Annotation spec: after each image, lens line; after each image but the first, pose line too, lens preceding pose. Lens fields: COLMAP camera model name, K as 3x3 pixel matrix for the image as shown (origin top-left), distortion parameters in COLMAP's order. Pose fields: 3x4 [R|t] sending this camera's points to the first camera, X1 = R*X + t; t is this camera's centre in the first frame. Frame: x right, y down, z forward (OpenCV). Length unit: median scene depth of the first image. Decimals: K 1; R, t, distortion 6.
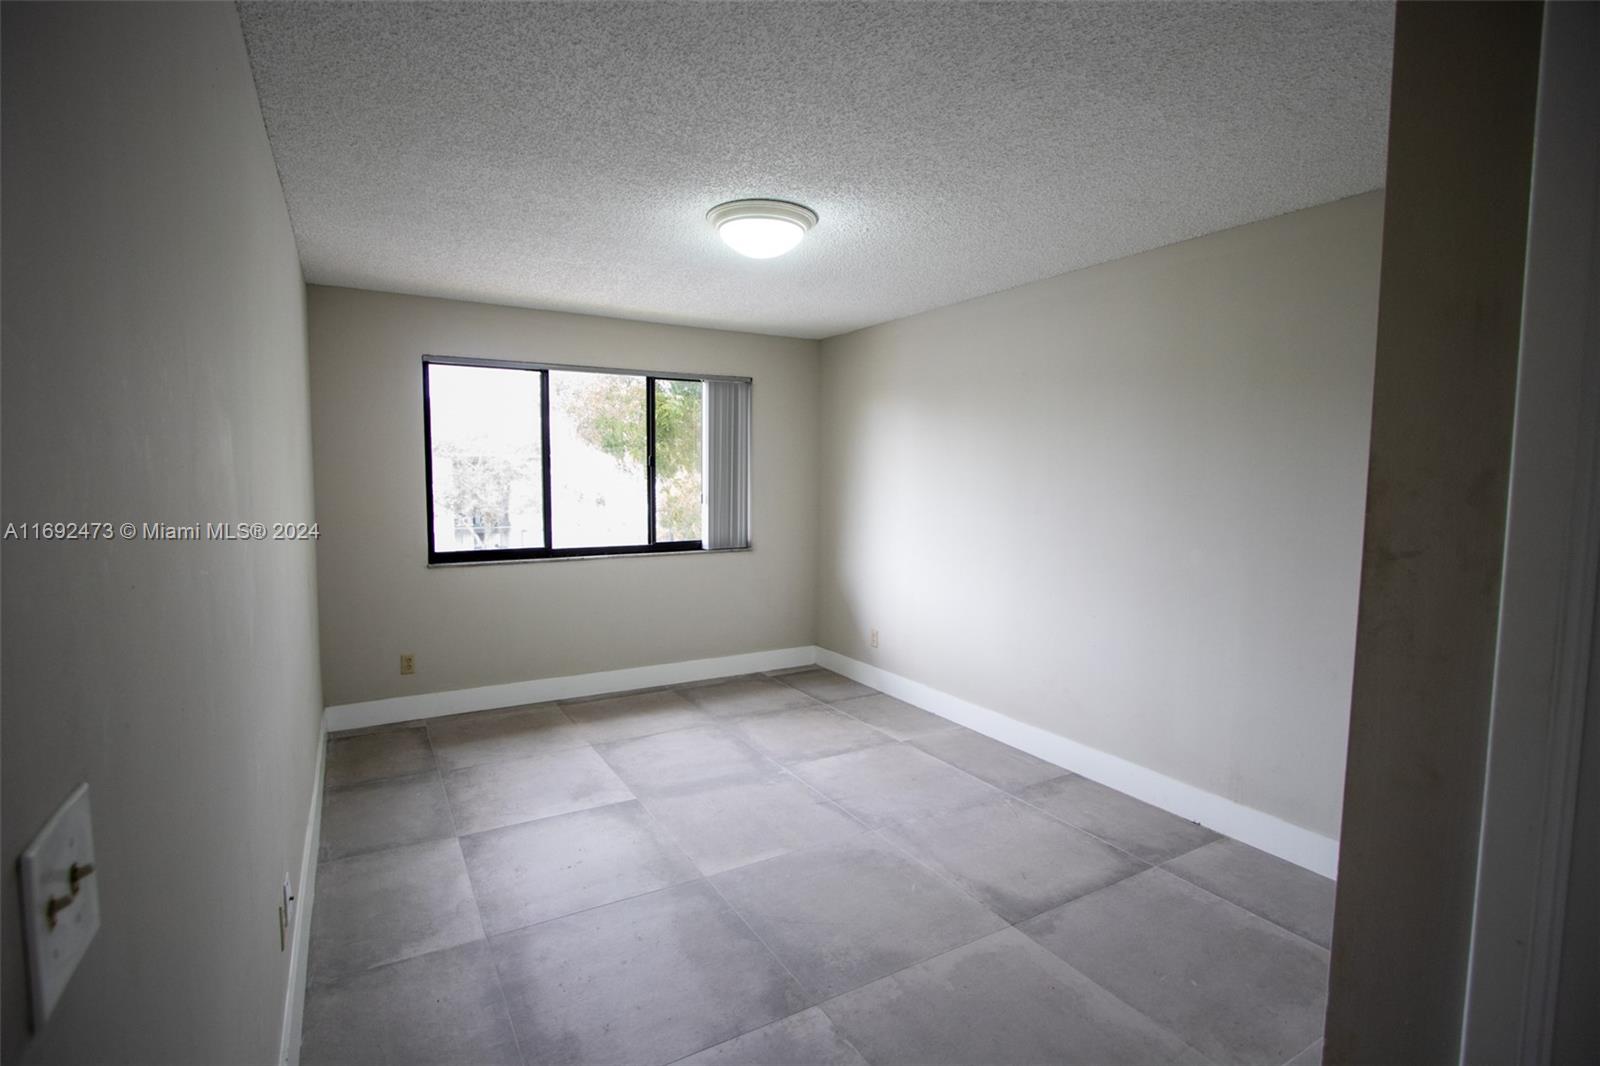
lens RADIAL K [[733.4, 0, 776.0], [0, 733.4, 530.8], [0, 0, 1]] dist [-0.016291, 0.001475]
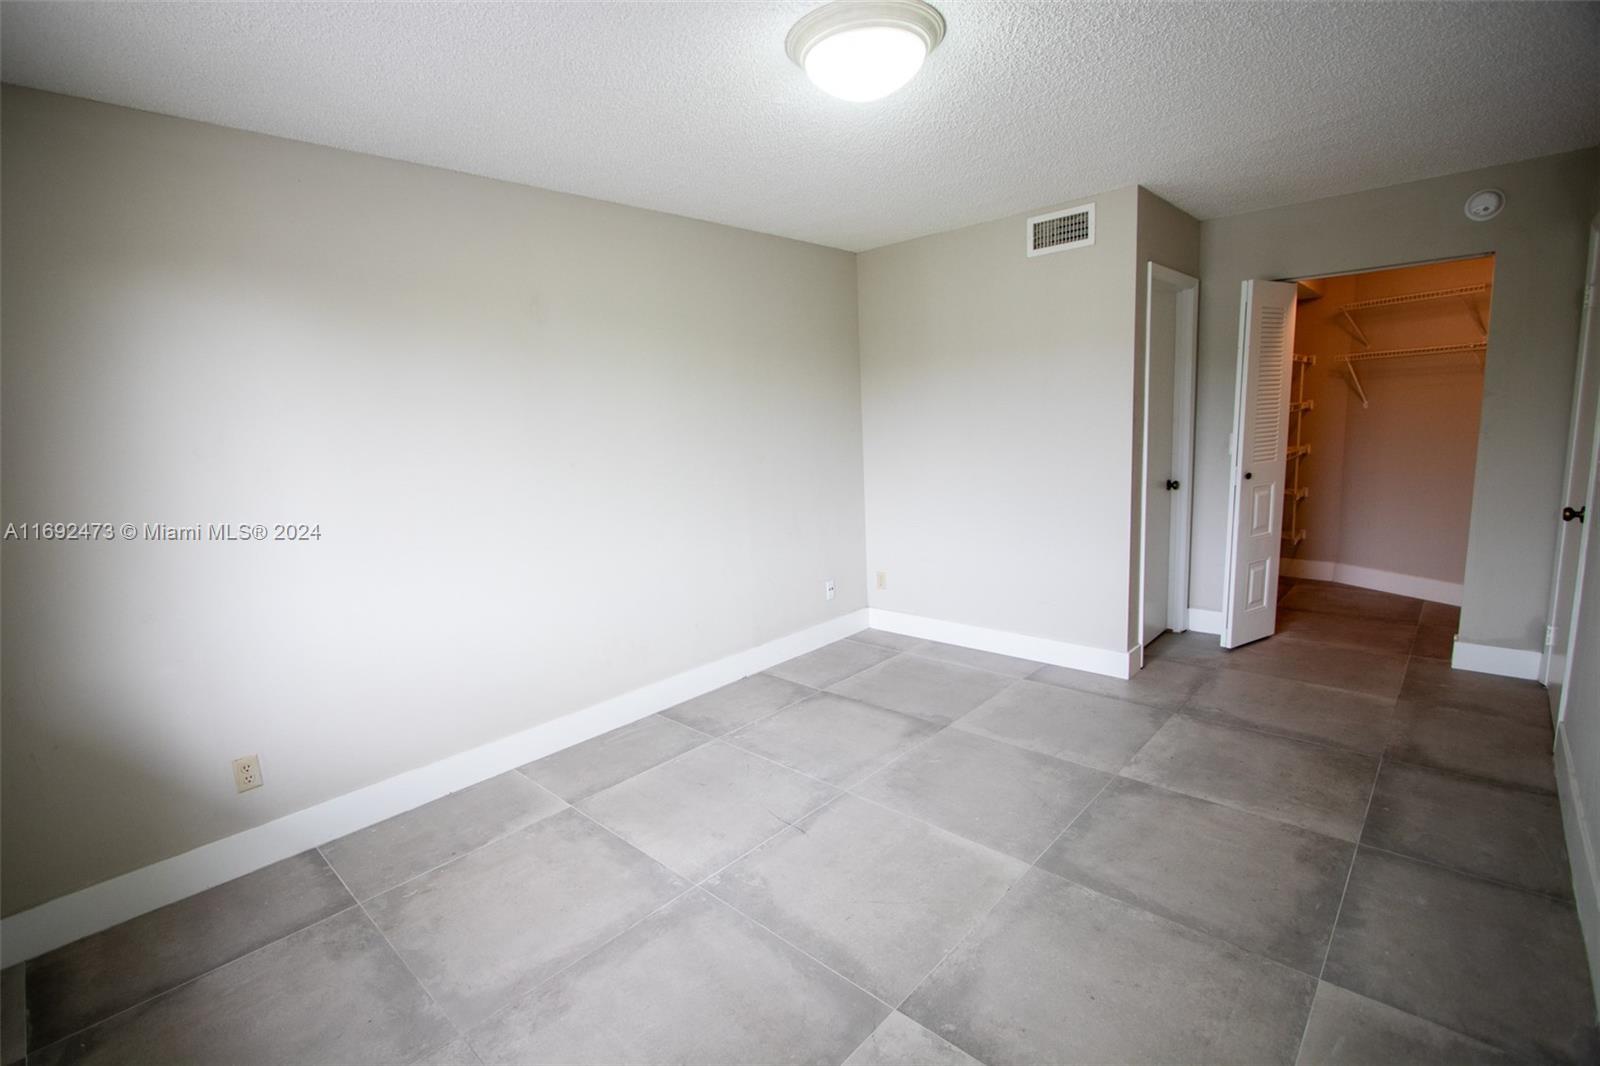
lens RADIAL K [[733.4, 0, 776.0], [0, 733.4, 530.8], [0, 0, 1]] dist [-0.016291, 0.001475]
pose [[-0.279778, -0.140216, 0.949770, -0.576214], [0.124424, 0.975639, 0.180687, -0.080874], [-0.951968, 0.168726, -0.255516, 1.065966]]
